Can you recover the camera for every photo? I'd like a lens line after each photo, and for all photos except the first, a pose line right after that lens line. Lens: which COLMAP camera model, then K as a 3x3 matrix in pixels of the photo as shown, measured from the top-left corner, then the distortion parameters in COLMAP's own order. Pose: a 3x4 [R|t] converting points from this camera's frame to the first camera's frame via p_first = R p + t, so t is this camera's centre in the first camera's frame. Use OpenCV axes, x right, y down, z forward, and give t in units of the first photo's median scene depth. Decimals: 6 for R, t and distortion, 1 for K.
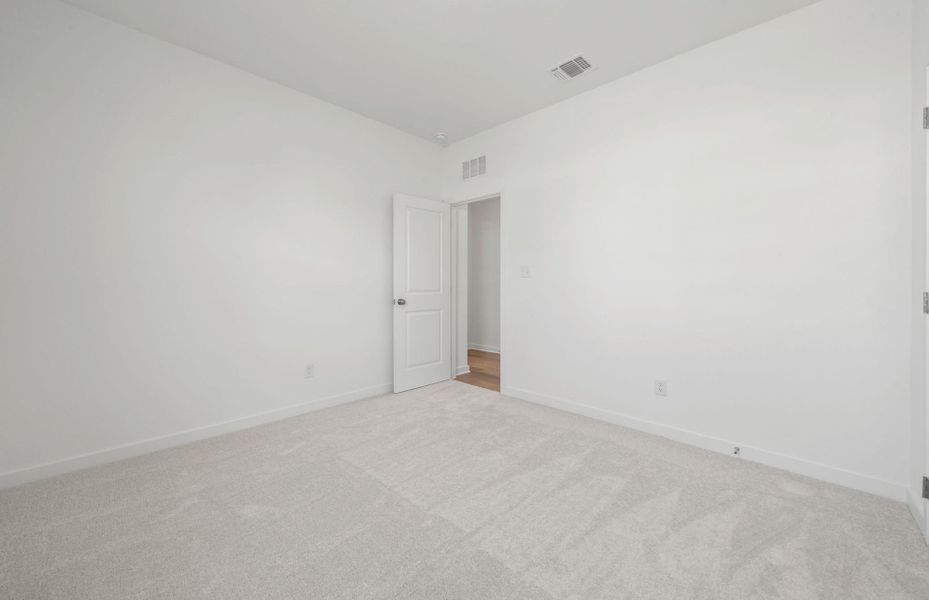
lens RADIAL K [[362.4, 0, 468.3], [0, 362.4, 299.0], [0, 0, 1]] dist [-0.000888, -0.000203]
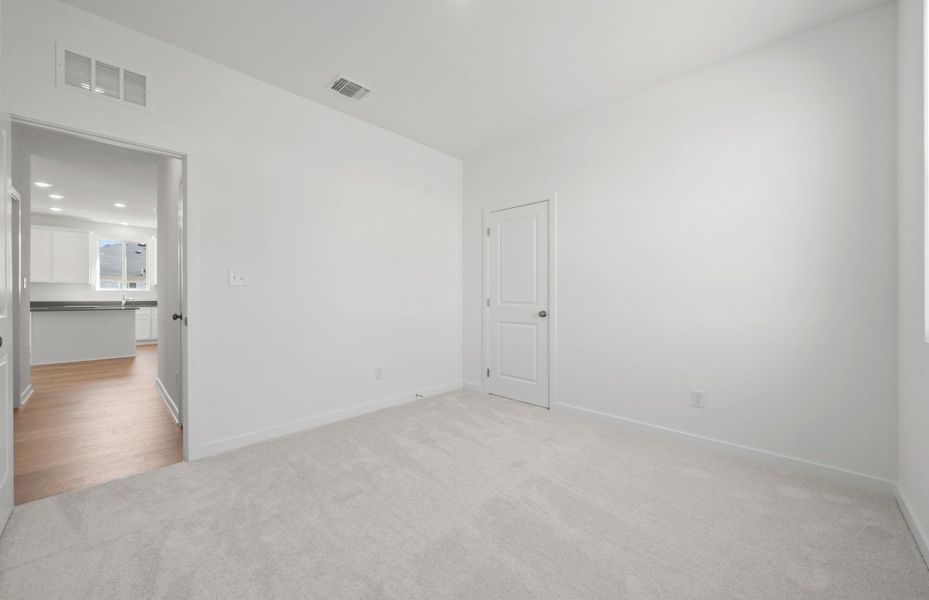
lens RADIAL K [[363.4, 0, 464.5], [0, 363.4, 300.0], [0, 0, 1]] dist [0.001386, 0.000272]
pose [[-0.000393, -0.025961, 0.999663, -0.754657], [0.026543, 0.999310, 0.025962, -0.042814], [-0.999648, 0.026544, 0.000296, 0.655615]]
